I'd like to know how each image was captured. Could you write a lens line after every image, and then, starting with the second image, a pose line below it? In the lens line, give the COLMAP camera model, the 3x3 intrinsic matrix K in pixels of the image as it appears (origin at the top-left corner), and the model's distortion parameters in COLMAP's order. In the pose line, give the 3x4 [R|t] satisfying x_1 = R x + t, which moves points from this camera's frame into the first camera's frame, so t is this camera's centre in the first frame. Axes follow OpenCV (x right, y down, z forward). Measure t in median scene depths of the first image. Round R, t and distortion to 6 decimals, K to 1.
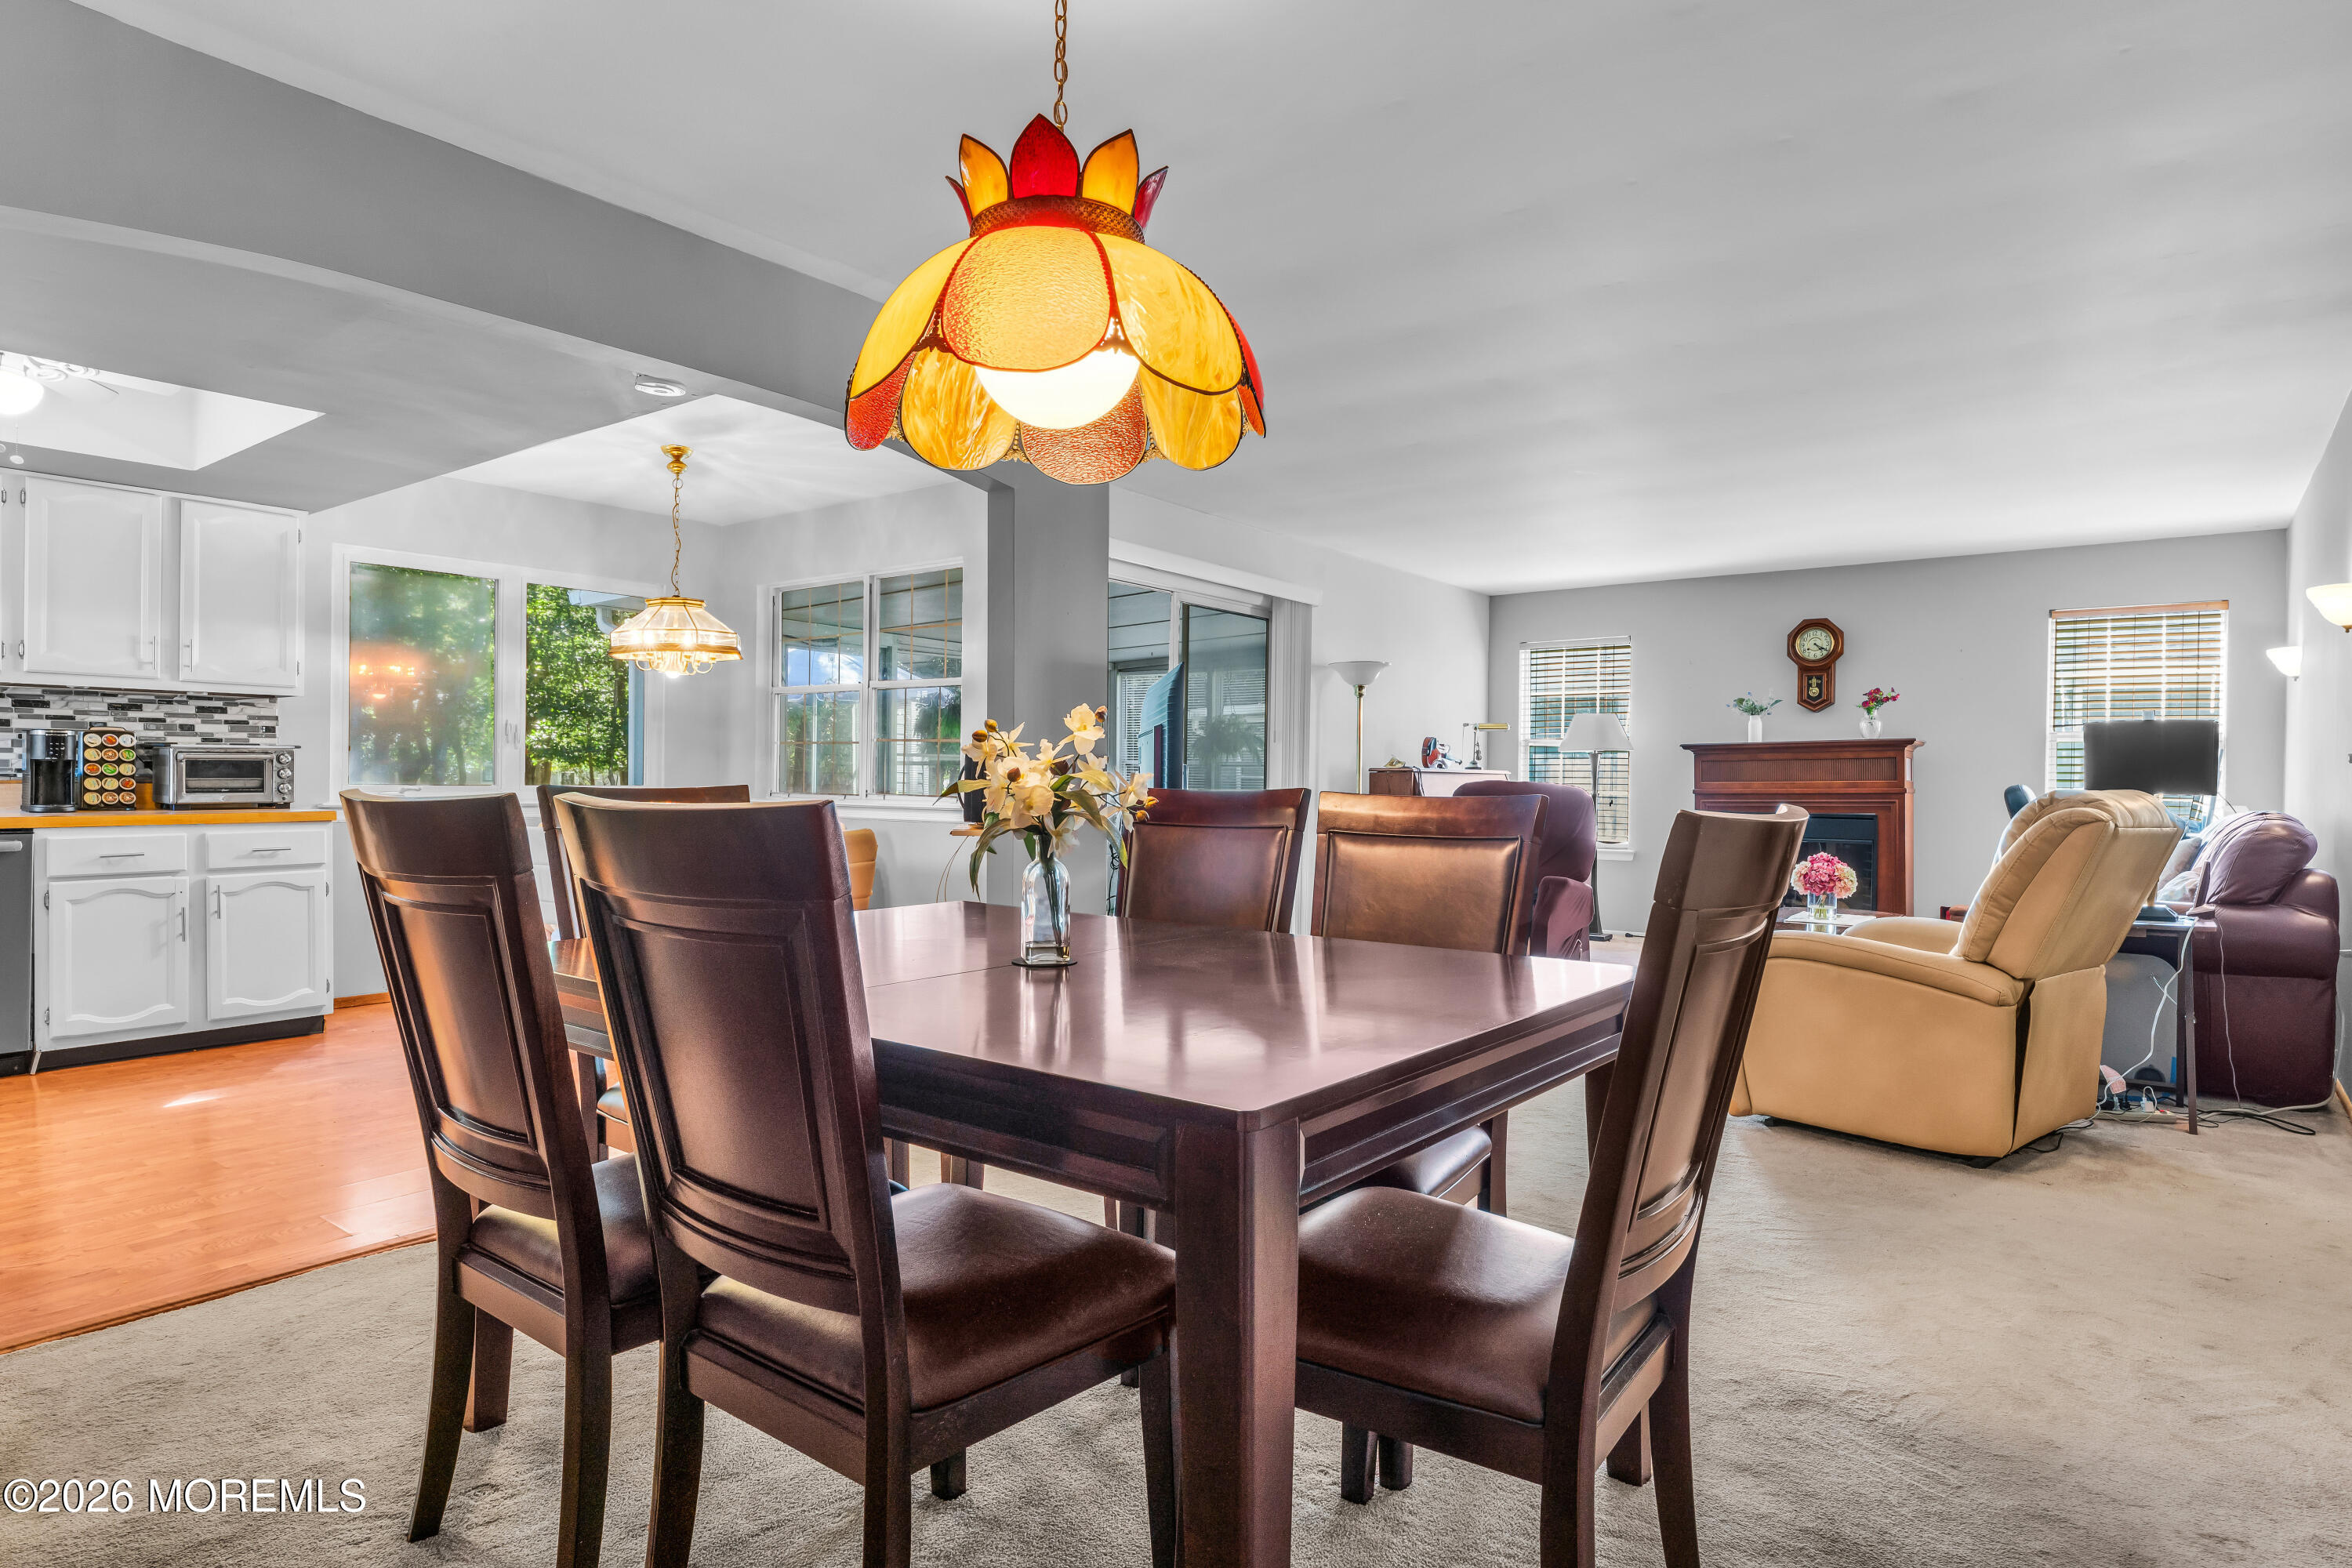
lens RADIAL K [[1304.9, 0, 1176.0], [0, 1304.9, 784.0], [0, 0, 1]] dist [0.004921, 0.001301]
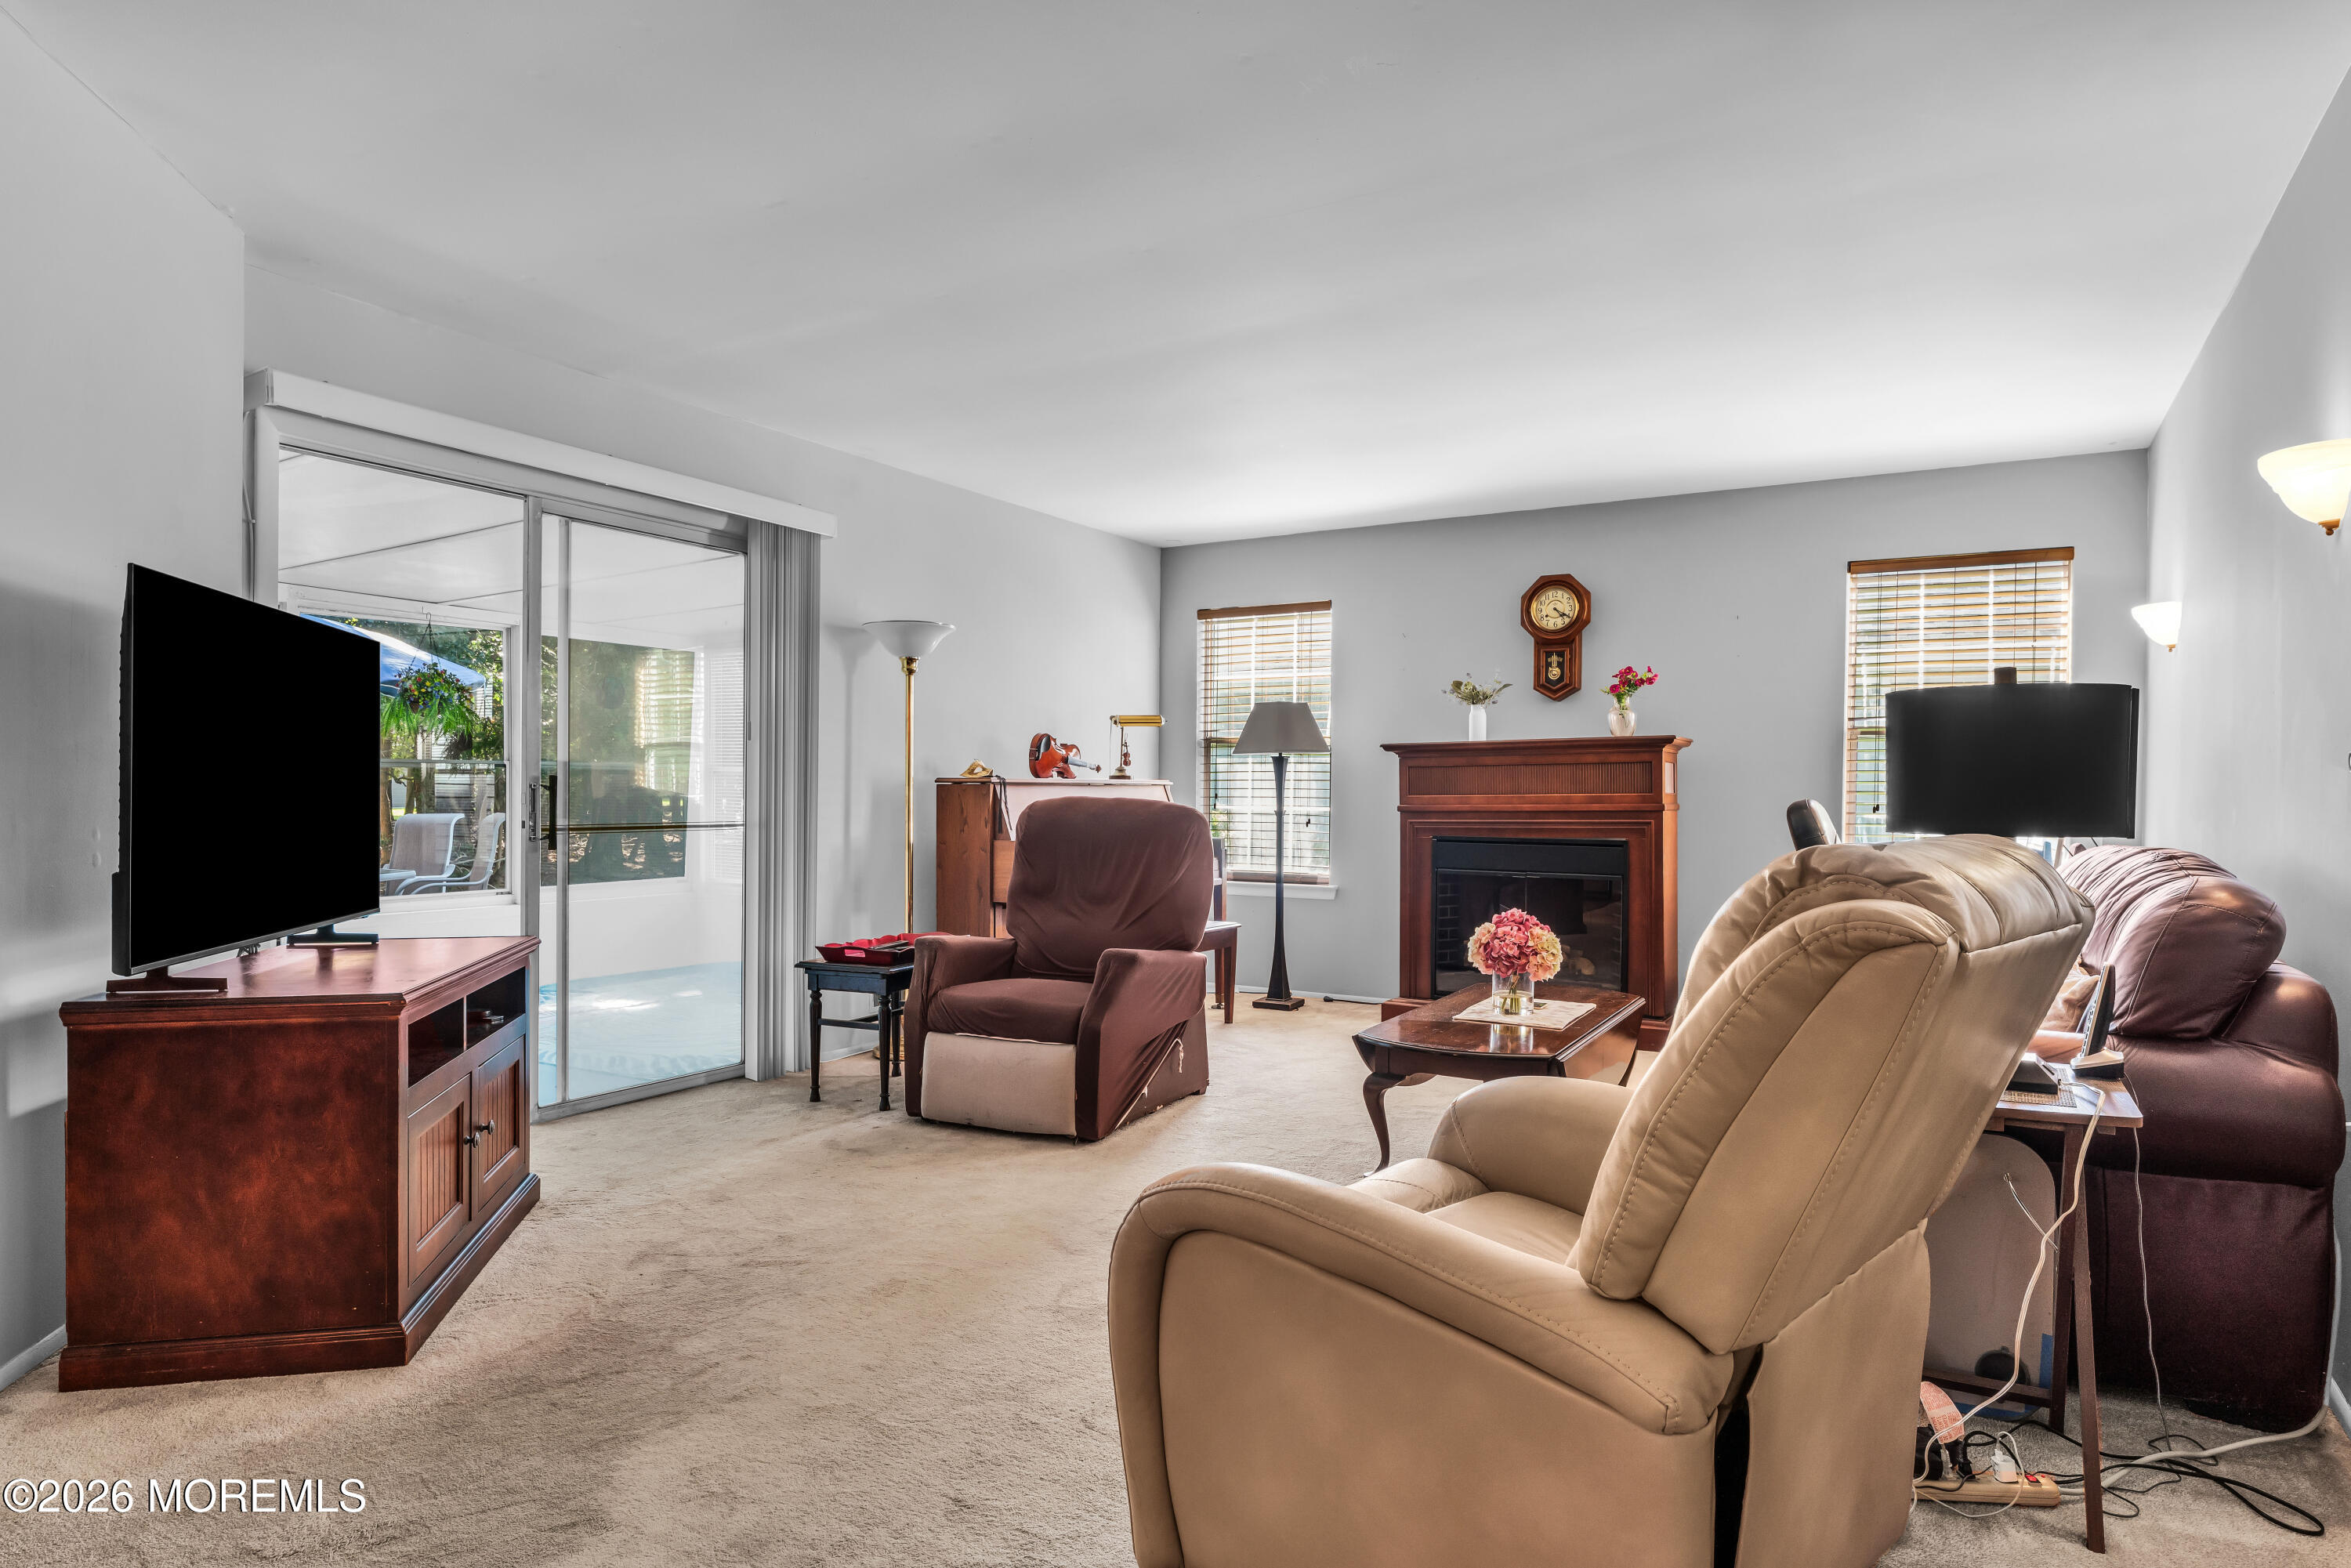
lens RADIAL K [[1339.3, 0, 1175.7], [0, 1339.3, 795.6], [0, 0, 1]] dist [0.001592, -0.001040]
pose [[0.993432, -0.004170, 0.114352, 0.202528], [0.003616, 0.999981, 0.005048, -0.006023], [-0.114370, -0.004602, 0.993428, 0.289194]]
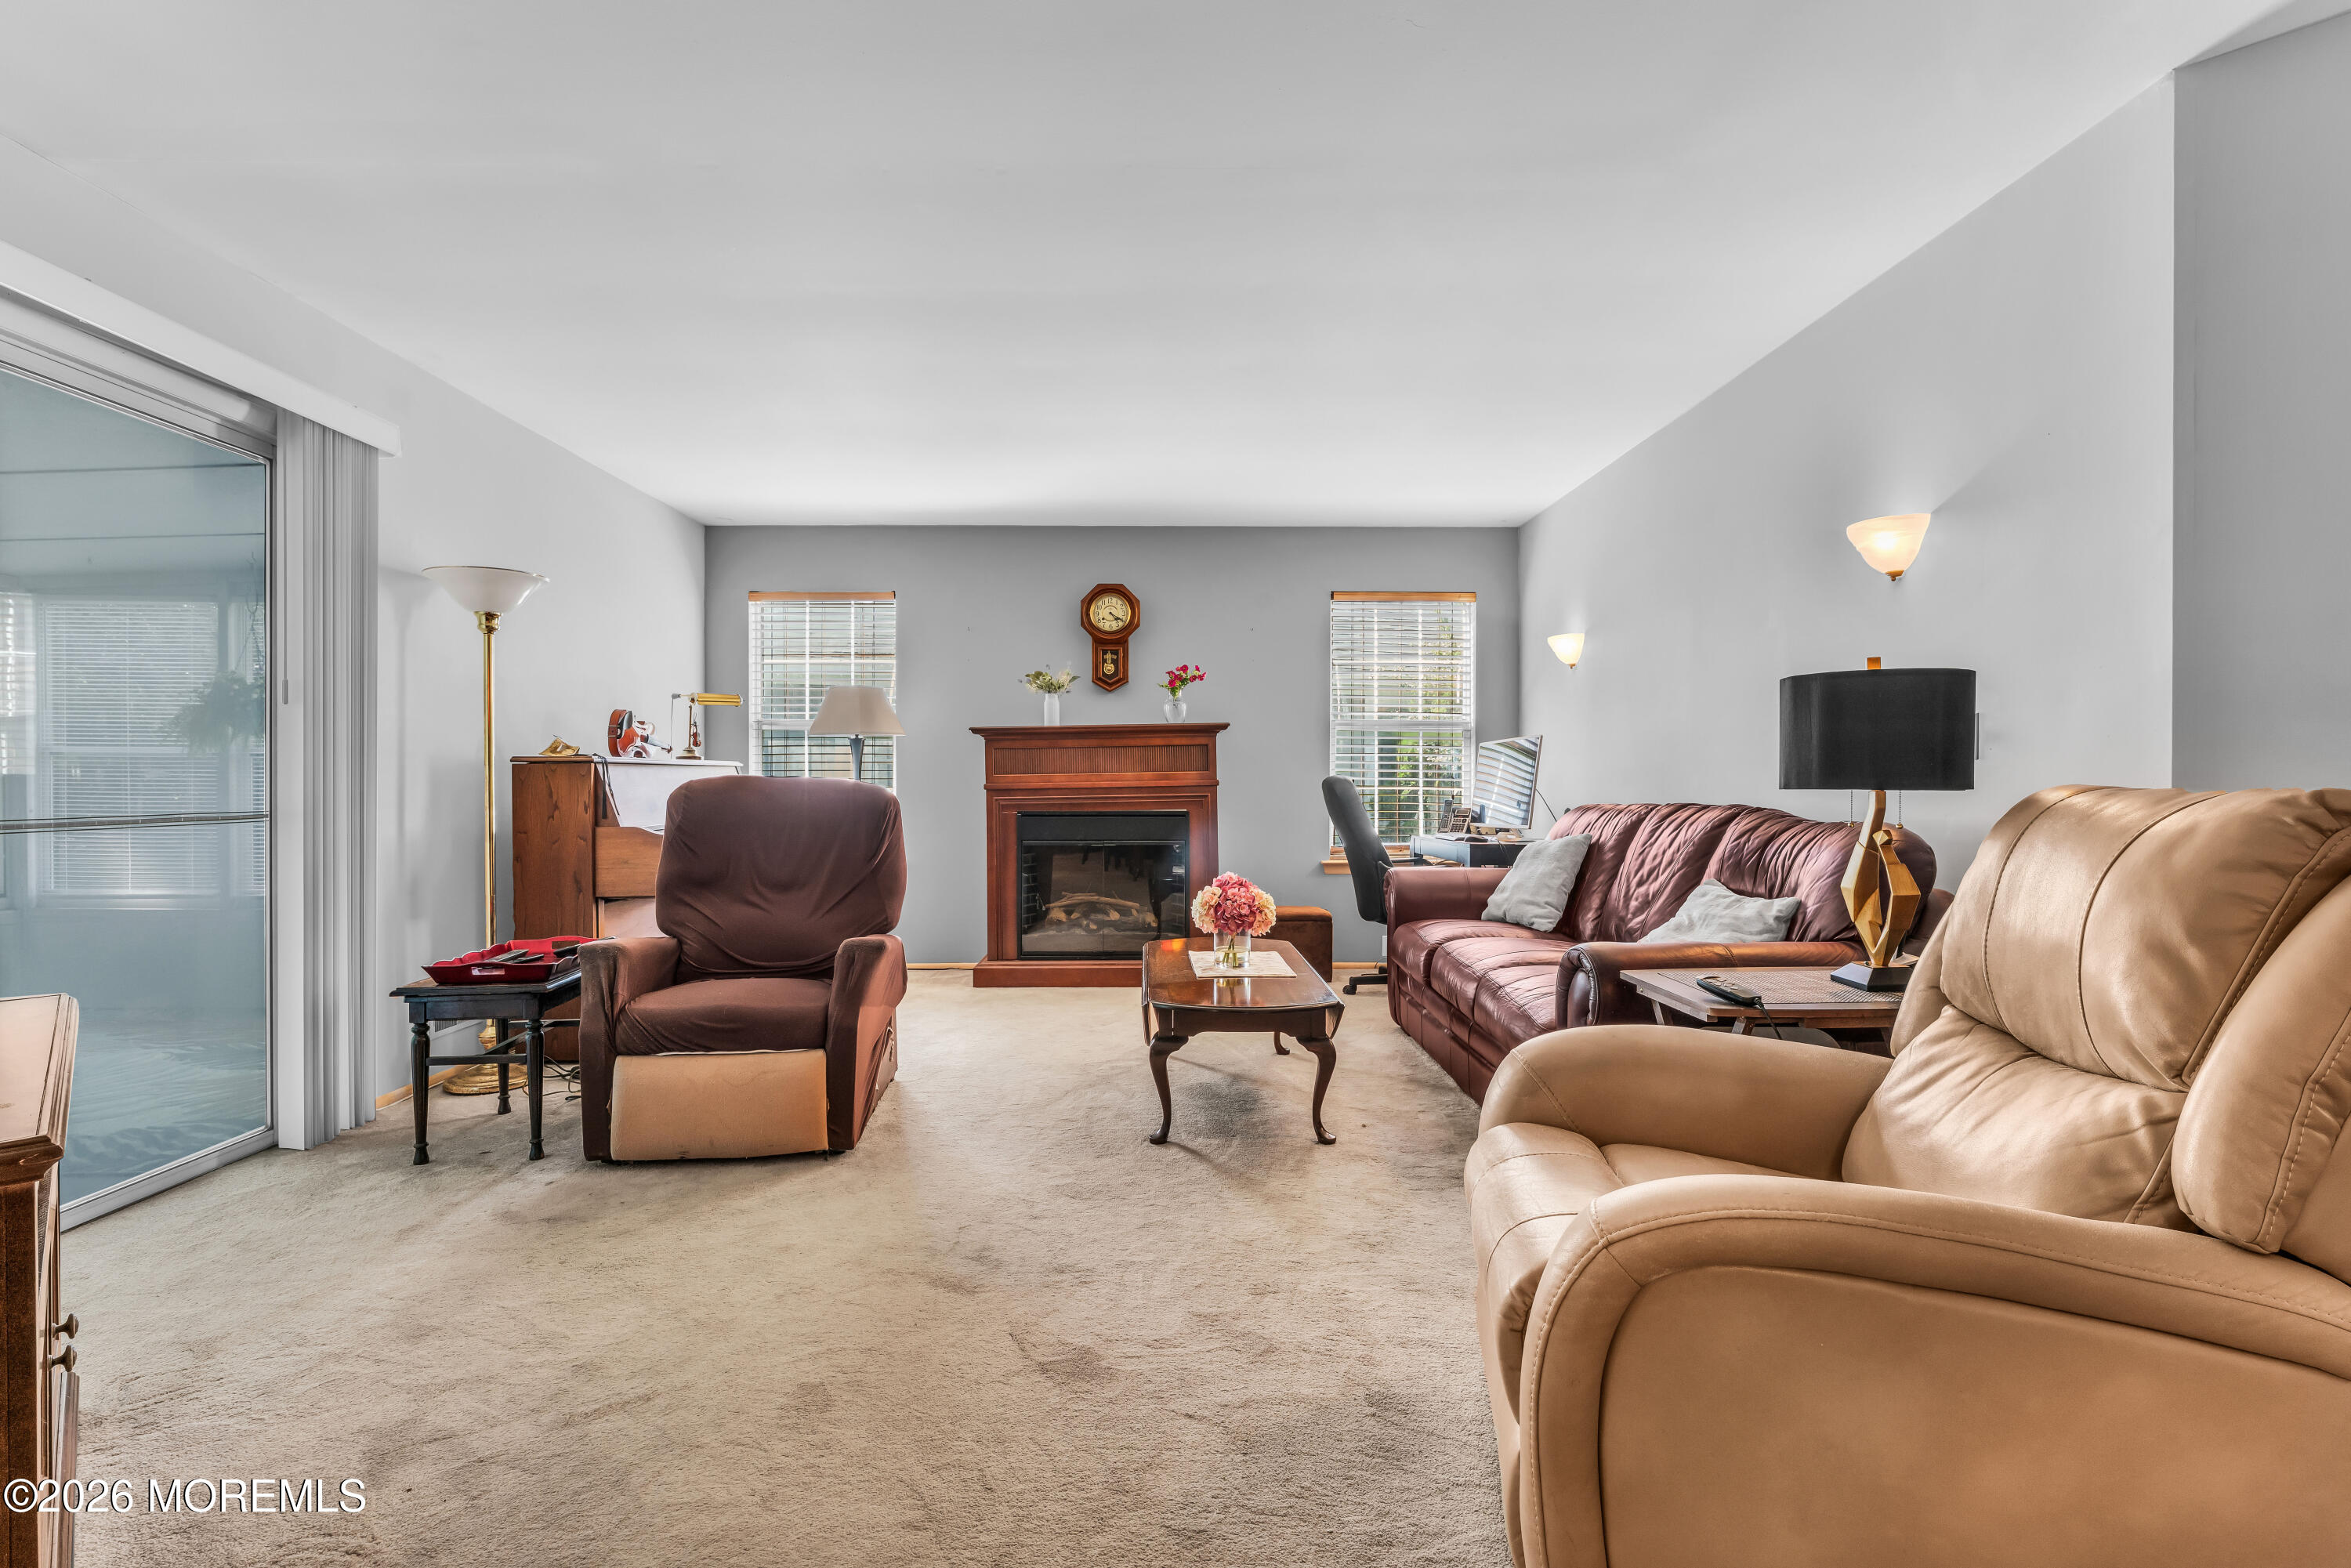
lens RADIAL K [[1101.7, 0, 1175.5], [0, 1101.7, 784.0], [0, 0, 1]] dist [-0.002131, -0.000848]
pose [[0.786850, -0.014069, 0.616984, 0.079868], [0.009520, 0.999898, 0.010660, -0.002089], [-0.617071, -0.002514, 0.786904, 0.435838]]
